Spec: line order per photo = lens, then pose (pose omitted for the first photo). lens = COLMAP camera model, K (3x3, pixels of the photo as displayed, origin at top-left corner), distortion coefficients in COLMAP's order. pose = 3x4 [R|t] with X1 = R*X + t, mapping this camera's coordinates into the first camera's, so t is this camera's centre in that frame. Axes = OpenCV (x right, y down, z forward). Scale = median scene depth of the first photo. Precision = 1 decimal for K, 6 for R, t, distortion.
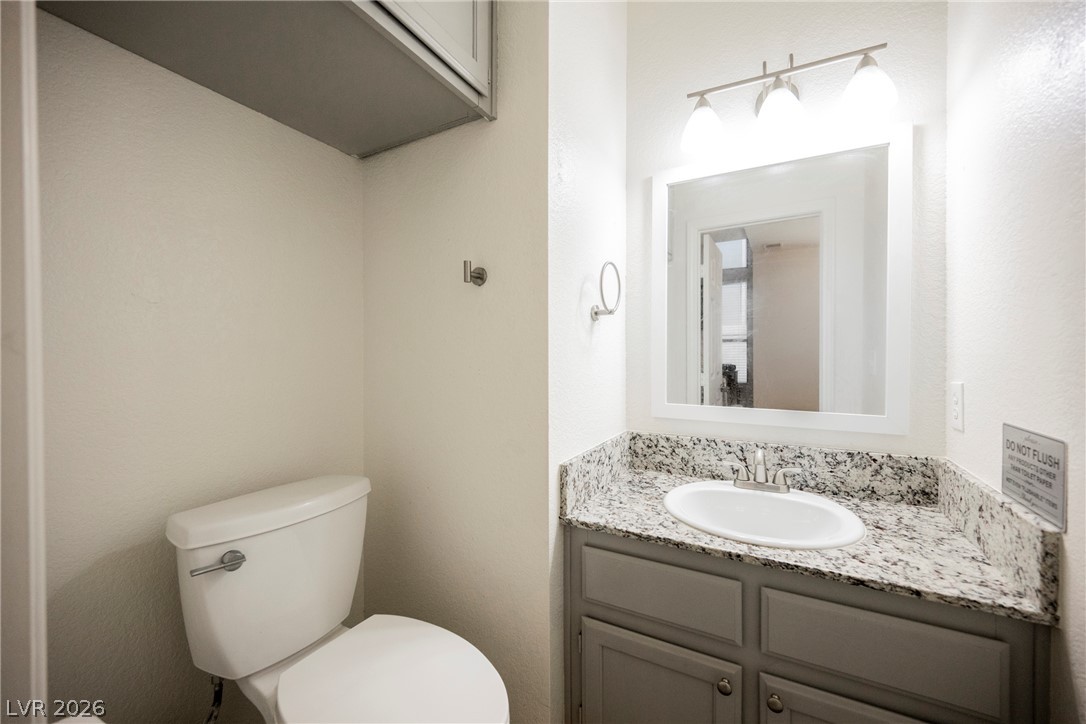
lens RADIAL K [[431.5, 0, 540.7], [0, 431.5, 359.2], [0, 0, 1]] dist [-0.001237, -0.000661]
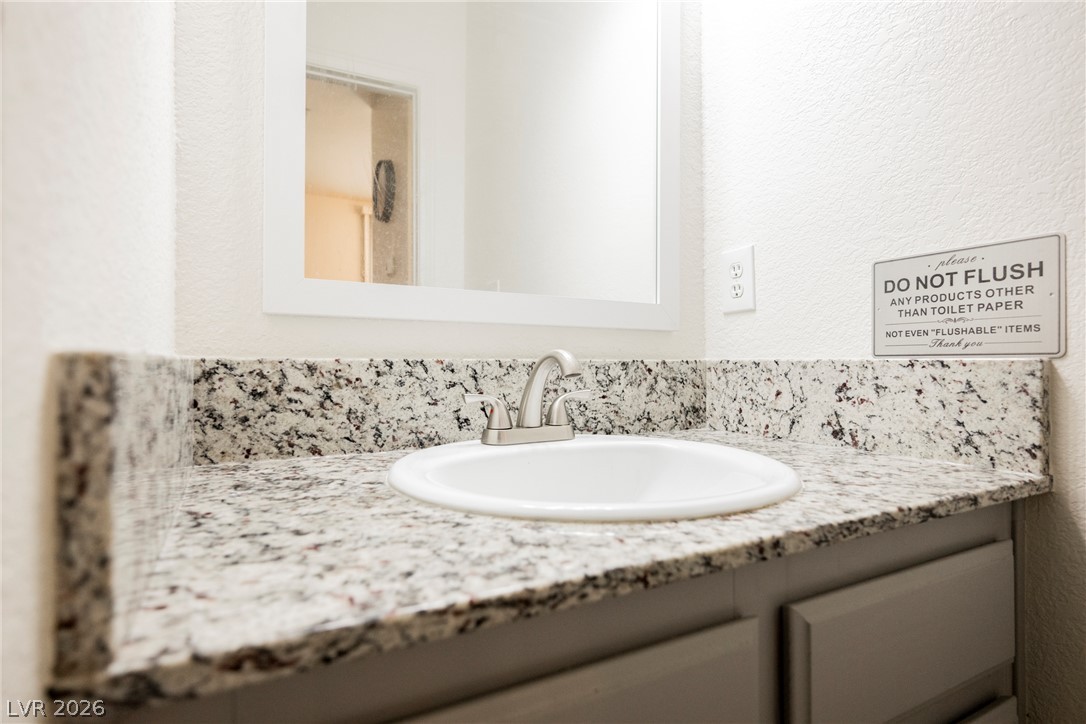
lens RADIAL K [[564.7, 0, 543.0], [0, 564.7, 362.0], [0, 0, 1]] dist [-0.002912, -0.000565]
pose [[0.530342, 0.008726, 0.847739, -0.032559], [0.005822, 0.999886, -0.013934, 0.231453], [-0.847764, 0.012325, 0.530231, 0.681635]]
